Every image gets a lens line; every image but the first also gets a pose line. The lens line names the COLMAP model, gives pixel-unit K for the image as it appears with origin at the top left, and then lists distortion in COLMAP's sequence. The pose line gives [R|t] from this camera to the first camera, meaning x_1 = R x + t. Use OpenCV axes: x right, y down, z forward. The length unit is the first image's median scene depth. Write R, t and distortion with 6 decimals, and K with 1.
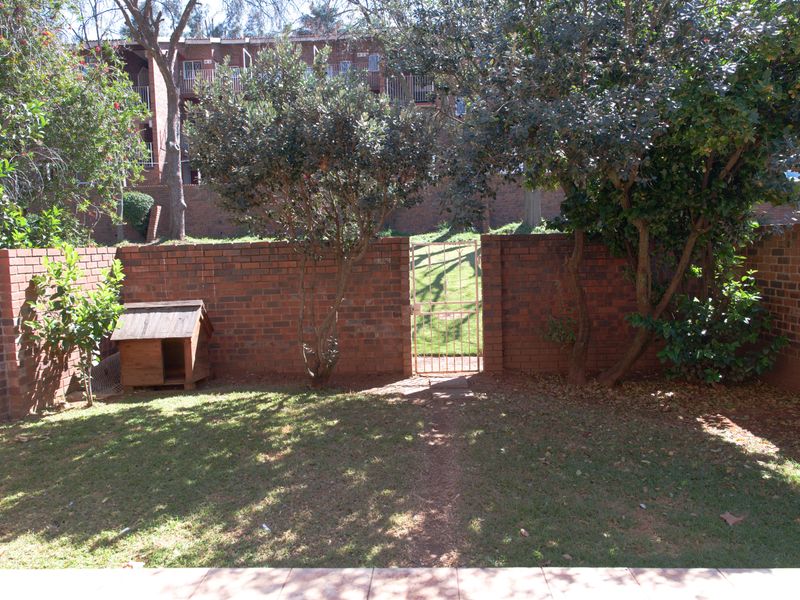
lens RADIAL K [[600.7, 0, 396.3], [0, 600.7, 295.2], [0, 0, 1]] dist [-0.008796, 0.005588]
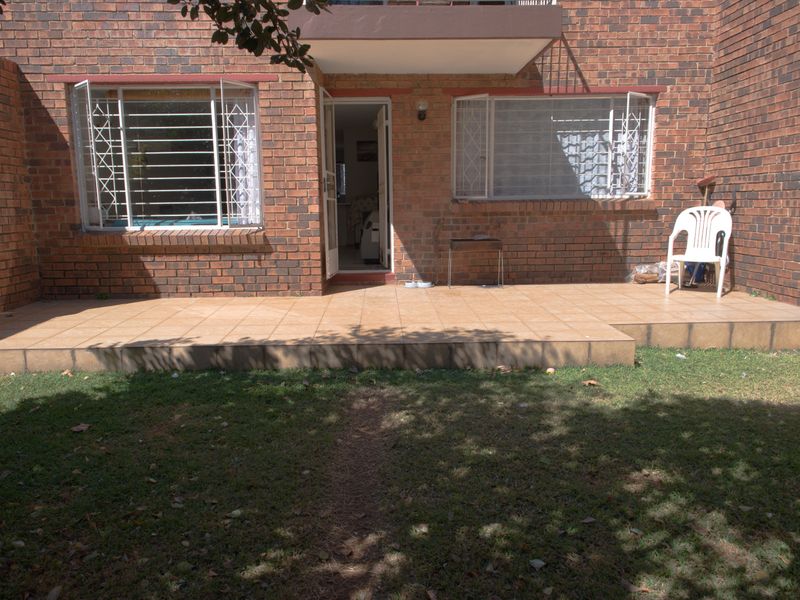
lens RADIAL K [[600.7, 0, 399.5], [0, 600.7, 300.1], [0, 0, 1]] dist [-0.008796, 0.005588]
pose [[-0.994130, 0.062646, -0.088215, 0.081785], [0.040342, 0.971148, 0.235039, -0.052500], [0.100394, 0.230101, -0.967974, 1.748448]]
